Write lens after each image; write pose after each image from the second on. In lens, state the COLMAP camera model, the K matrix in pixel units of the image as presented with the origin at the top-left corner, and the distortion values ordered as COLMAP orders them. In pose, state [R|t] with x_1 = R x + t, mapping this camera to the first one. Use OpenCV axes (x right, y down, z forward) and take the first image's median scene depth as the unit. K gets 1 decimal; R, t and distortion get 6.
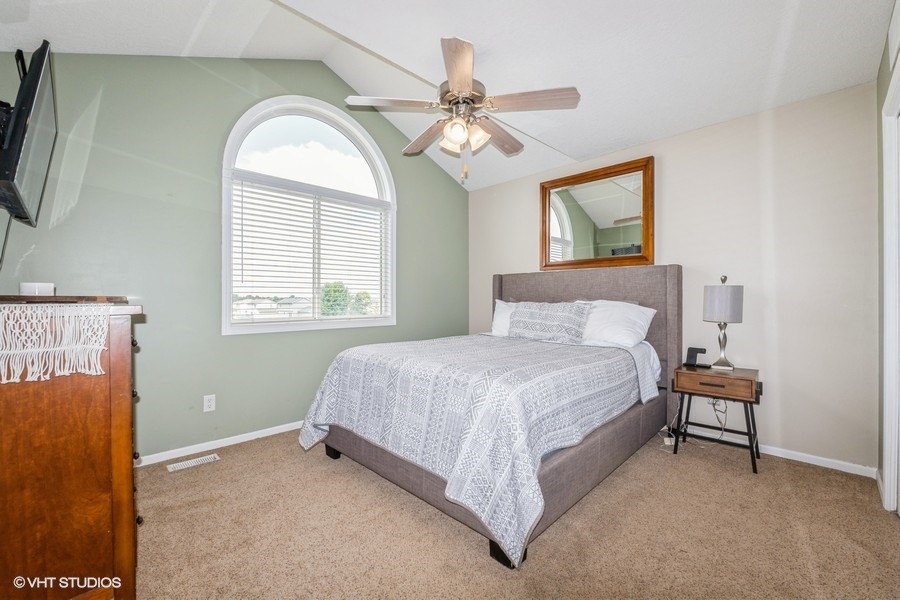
lens RADIAL K [[376.1, 0, 451.7], [0, 376.1, 294.9], [0, 0, 1]] dist [-0.010514, 0.000374]
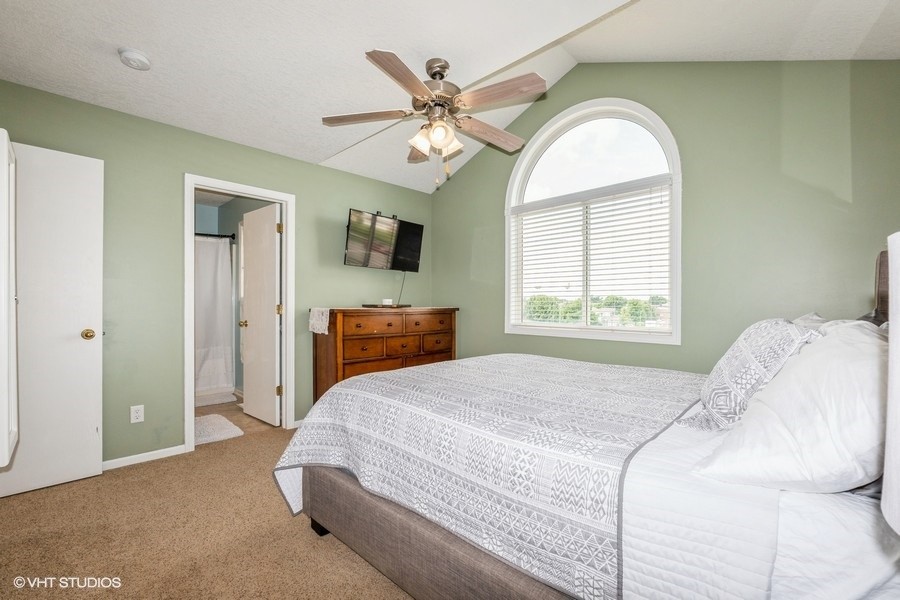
lens RADIAL K [[380.2, 0, 453.3], [0, 380.2, 305.0], [0, 0, 1]] dist [-0.010081, 0.000225]
pose [[0.025031, 0.000553, -0.999687, 0.756073], [0.005237, 0.999986, 0.000684, 0.004072], [0.999673, -0.005253, 0.025028, 0.771854]]
